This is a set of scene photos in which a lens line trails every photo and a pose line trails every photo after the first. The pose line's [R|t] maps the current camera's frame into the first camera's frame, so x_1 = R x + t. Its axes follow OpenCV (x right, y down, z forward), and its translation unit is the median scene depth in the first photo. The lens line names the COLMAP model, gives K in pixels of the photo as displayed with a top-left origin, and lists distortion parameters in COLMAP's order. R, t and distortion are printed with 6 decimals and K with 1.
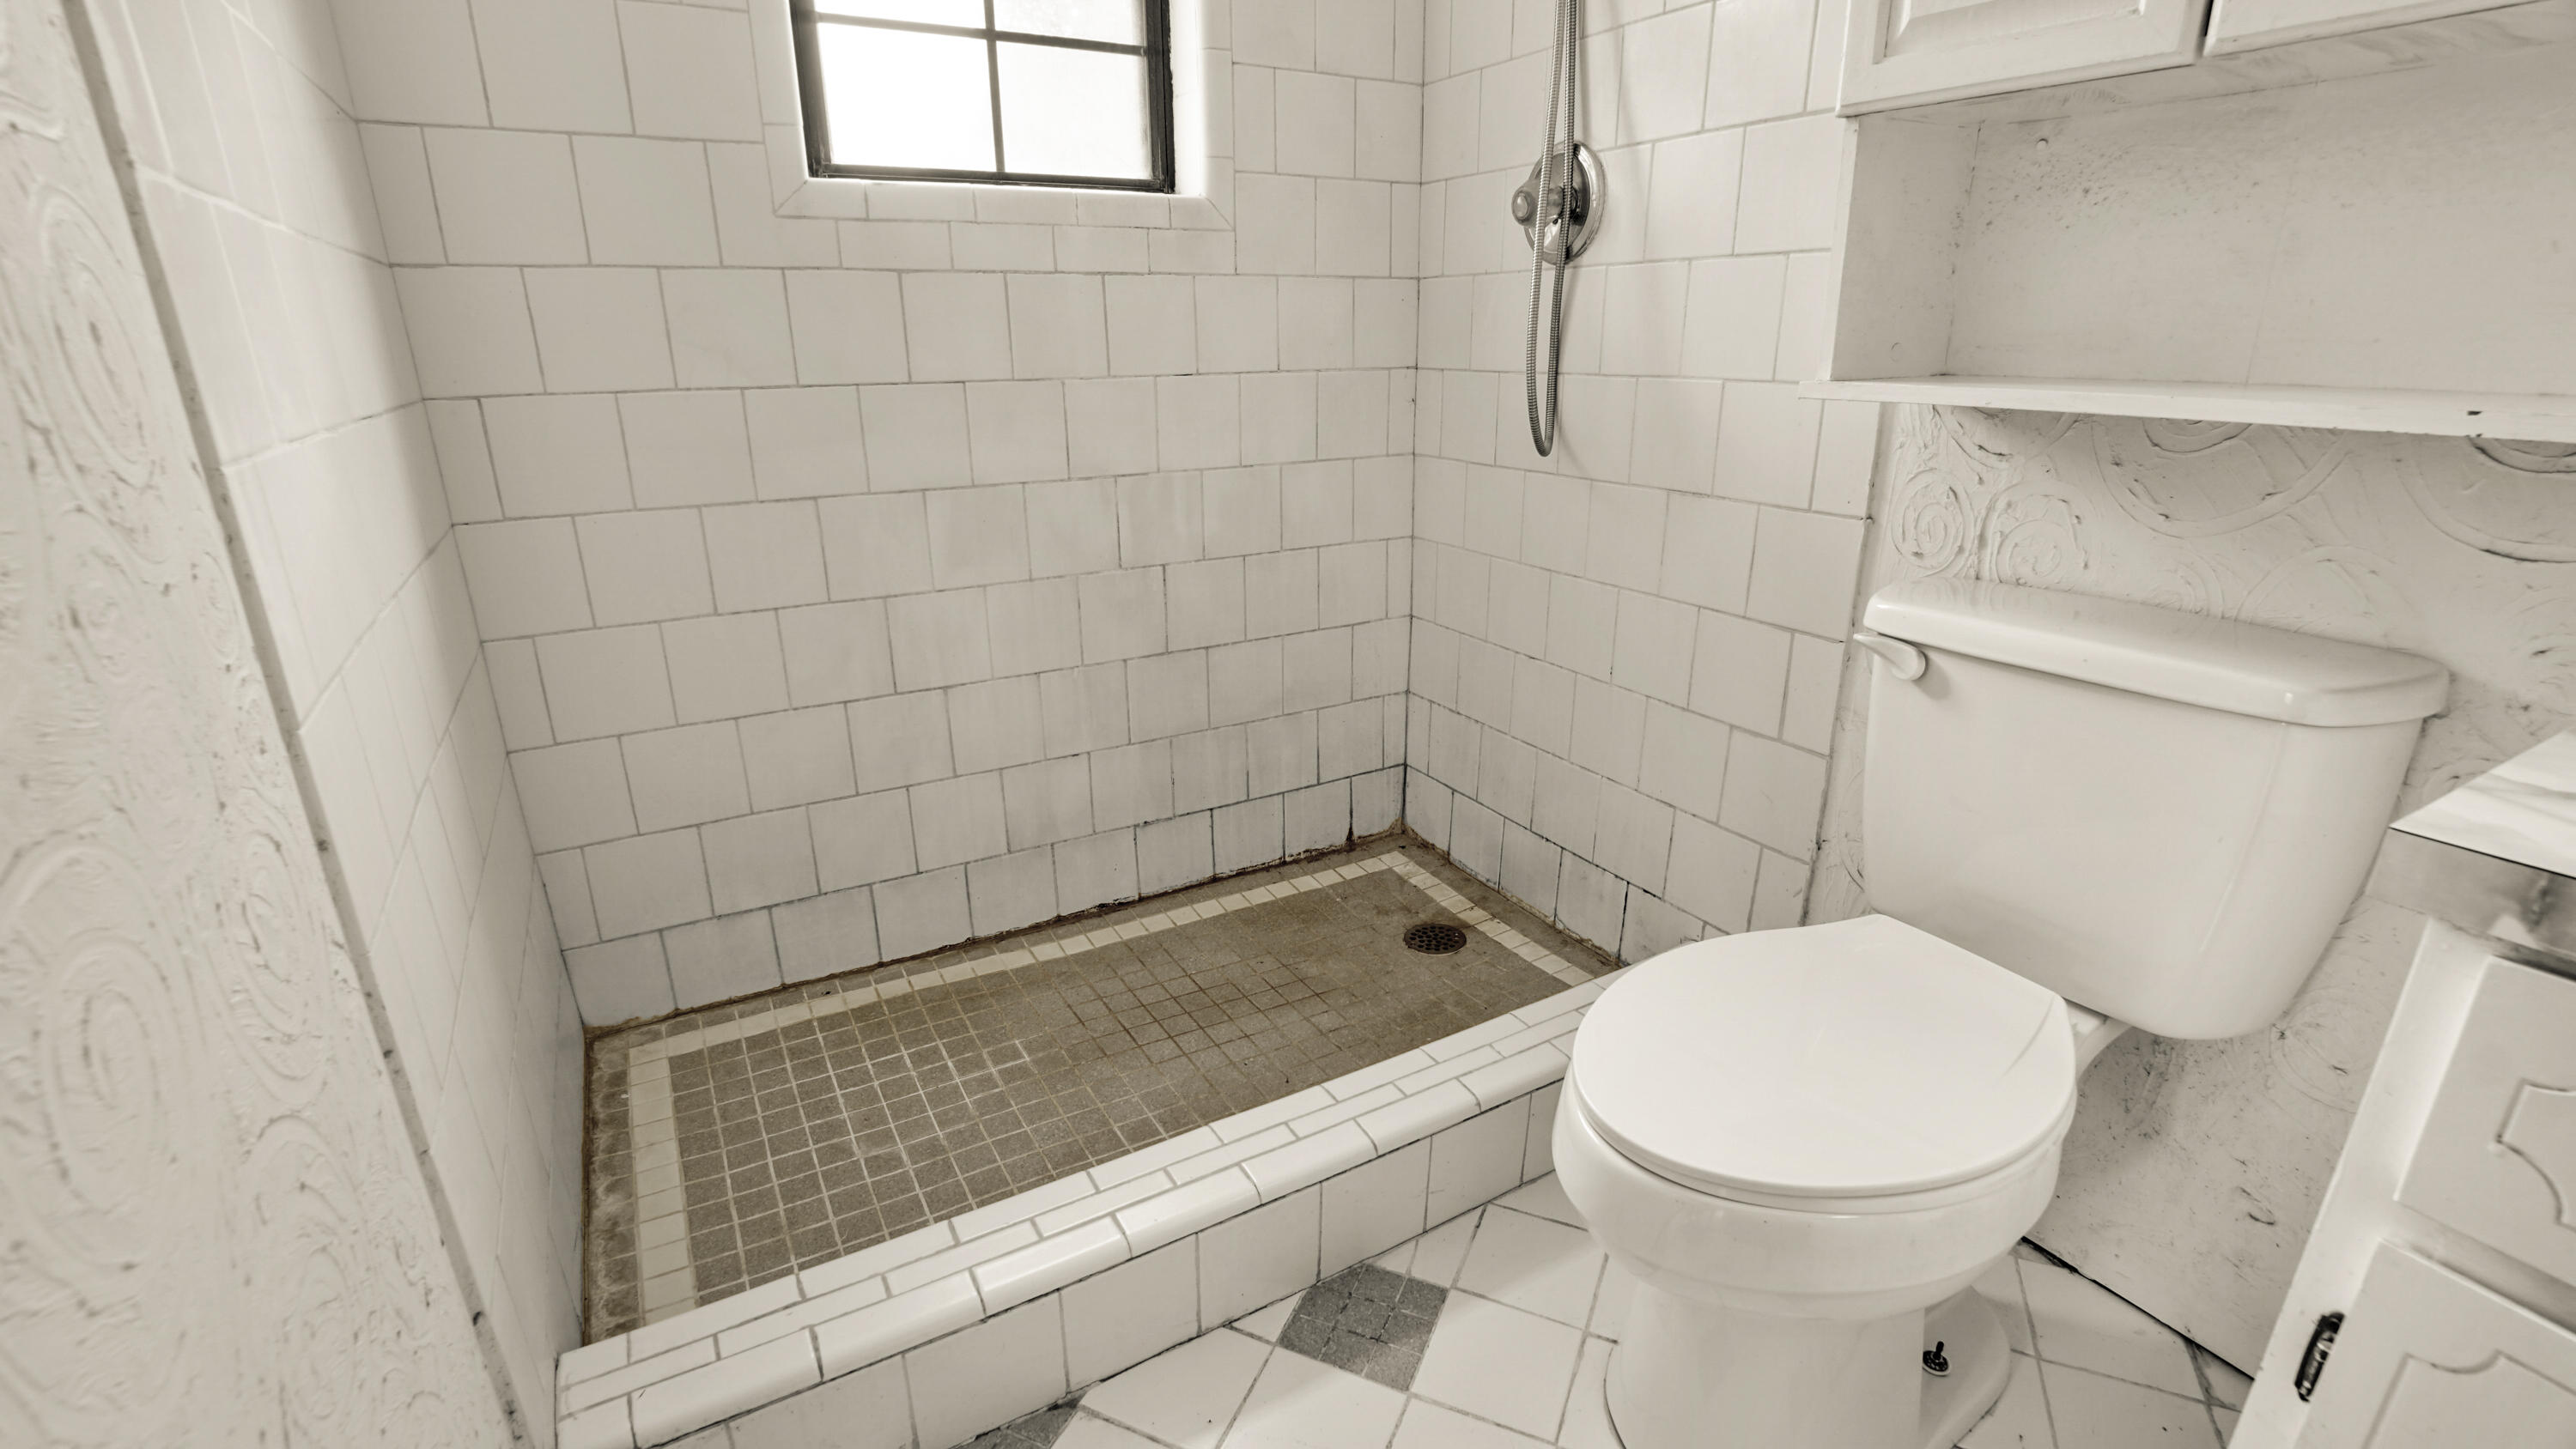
lens RADIAL K [[1158.2, 0, 1284.0], [0, 1158.2, 737.2], [0, 0, 1]] dist [-0.034233, 0.003982]
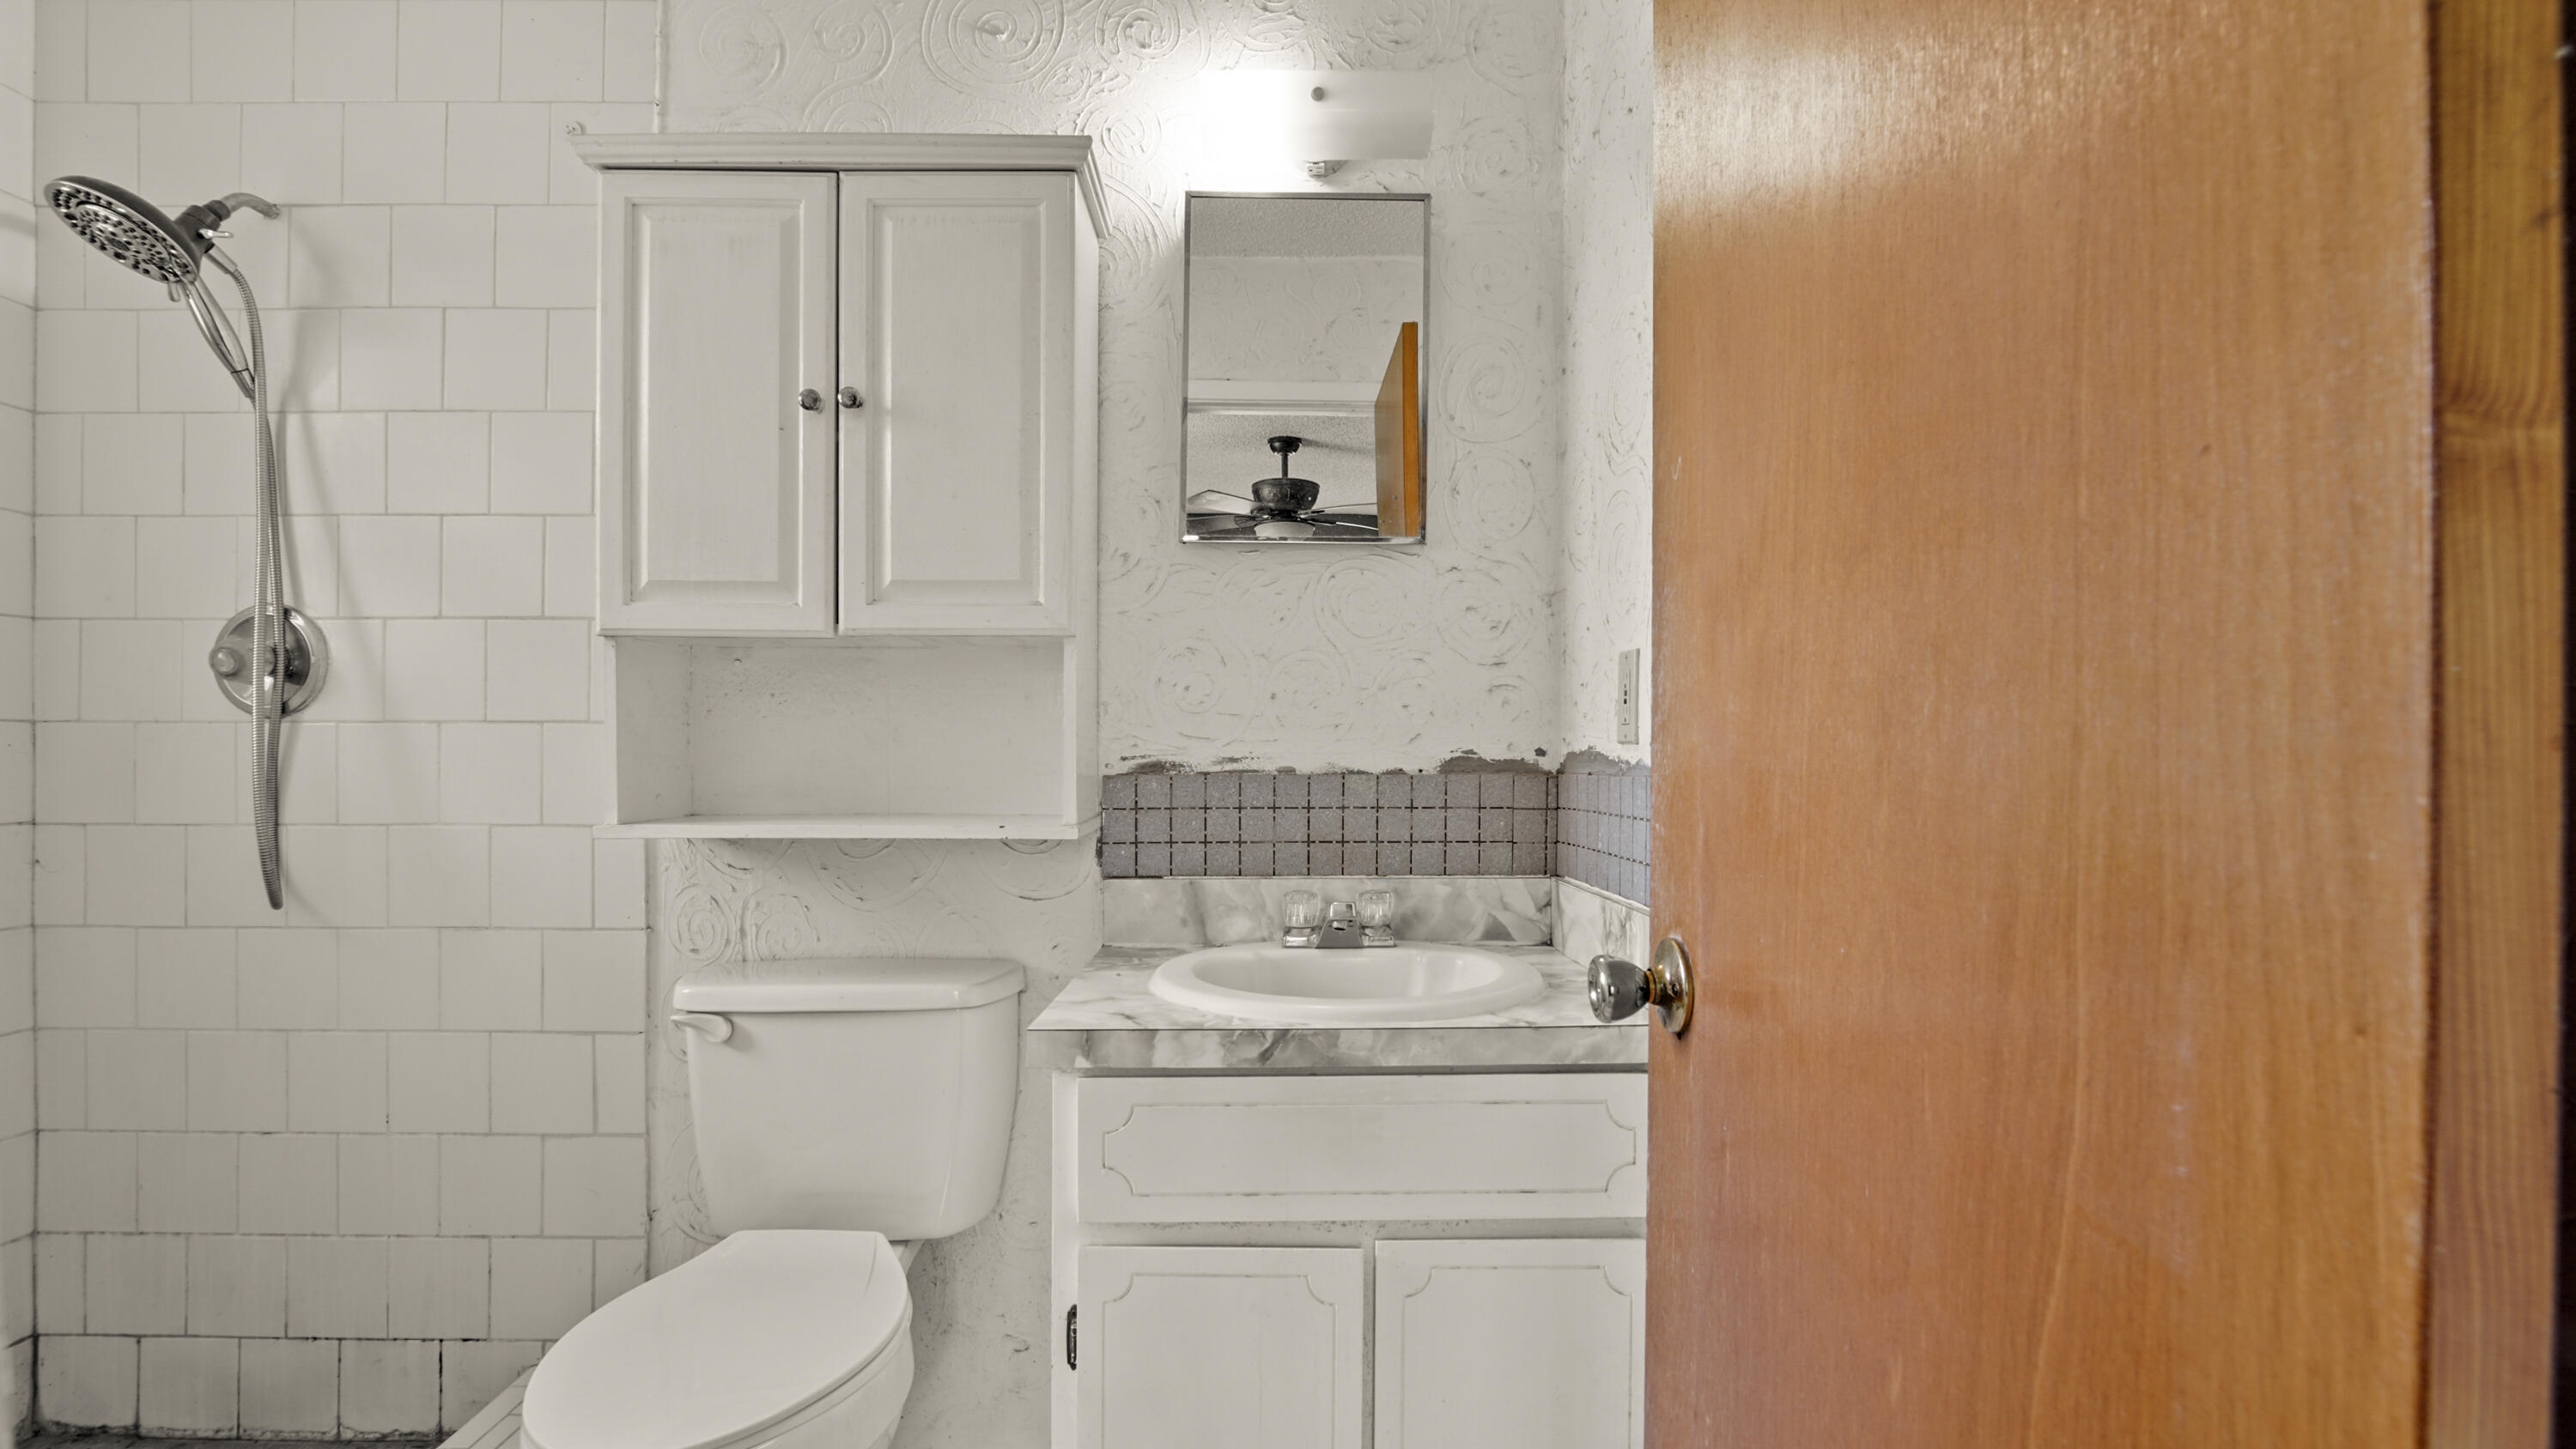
lens RADIAL K [[1158.2, 0, 1295.2], [0, 1158.2, 749.5], [0, 0, 1]] dist [-0.034233, 0.003982]
pose [[0.480426, 0.019207, 0.876825, -0.251489], [0.284449, 0.942305, -0.176495, 0.045698], [-0.829626, 0.334205, 0.447244, -0.202910]]
